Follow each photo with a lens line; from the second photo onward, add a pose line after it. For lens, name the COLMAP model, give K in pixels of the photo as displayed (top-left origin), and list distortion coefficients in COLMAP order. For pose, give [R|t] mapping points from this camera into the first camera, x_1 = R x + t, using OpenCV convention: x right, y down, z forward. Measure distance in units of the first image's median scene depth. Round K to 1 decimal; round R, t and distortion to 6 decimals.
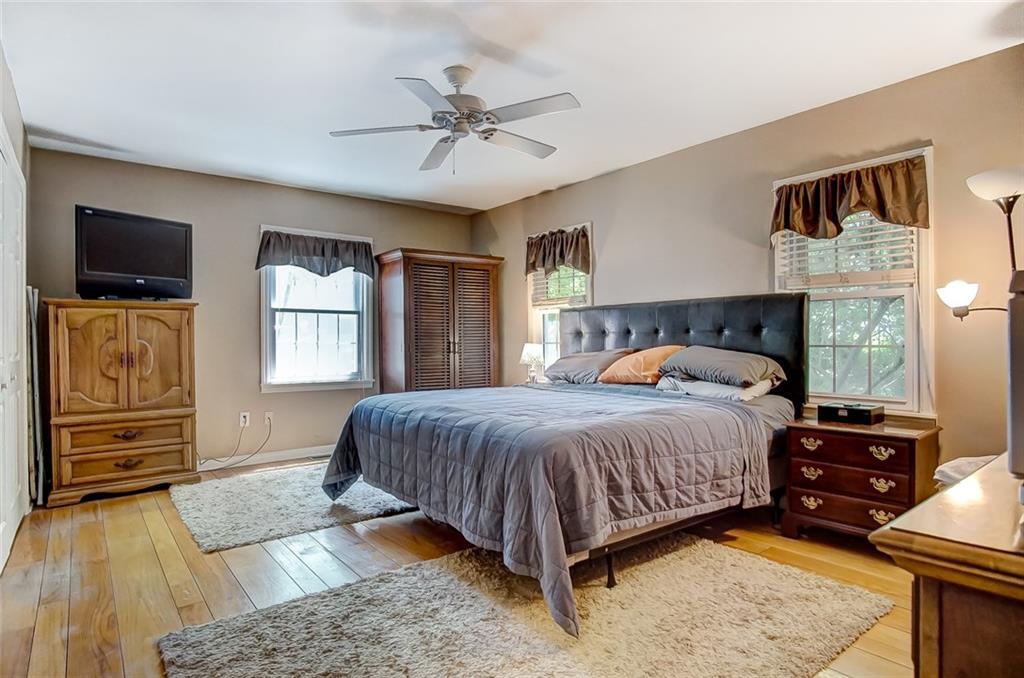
lens RADIAL K [[555.4, 0, 511.2], [0, 555.4, 345.0], [0, 0, 1]] dist [-0.018243, 0.001818]
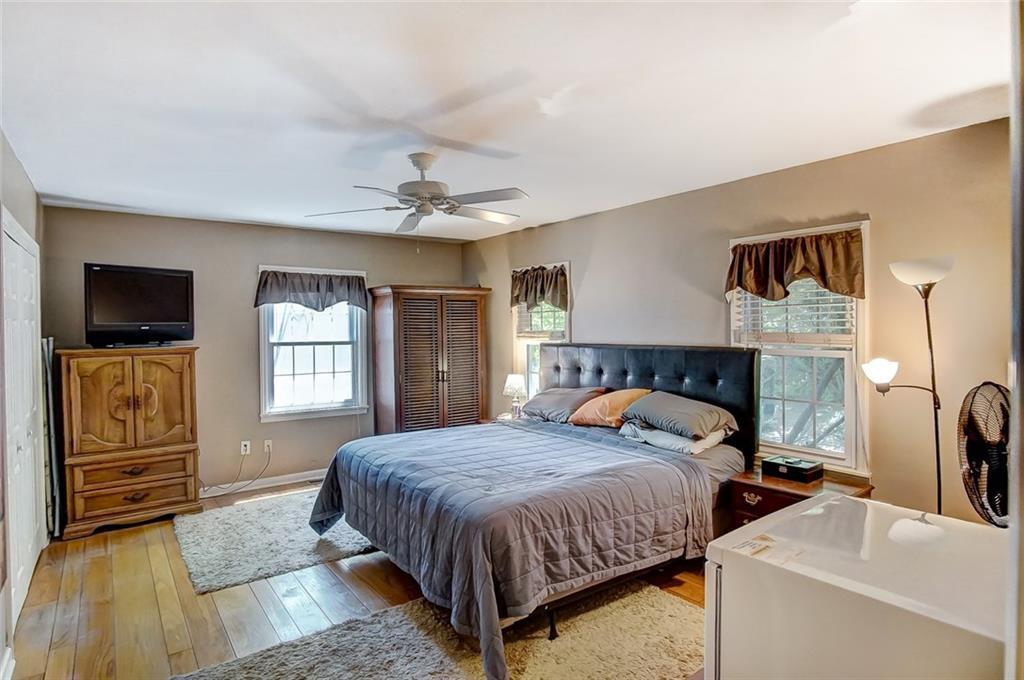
lens RADIAL K [[555.3, 0, 513.6], [0, 555.3, 336.8], [0, 0, 1]] dist [-0.016104, 0.001494]
pose [[0.999544, -0.001816, -0.030150, 0.099081], [0.002269, 0.999885, 0.014977, -0.134318], [0.030119, -0.015039, 0.999433, -0.073737]]
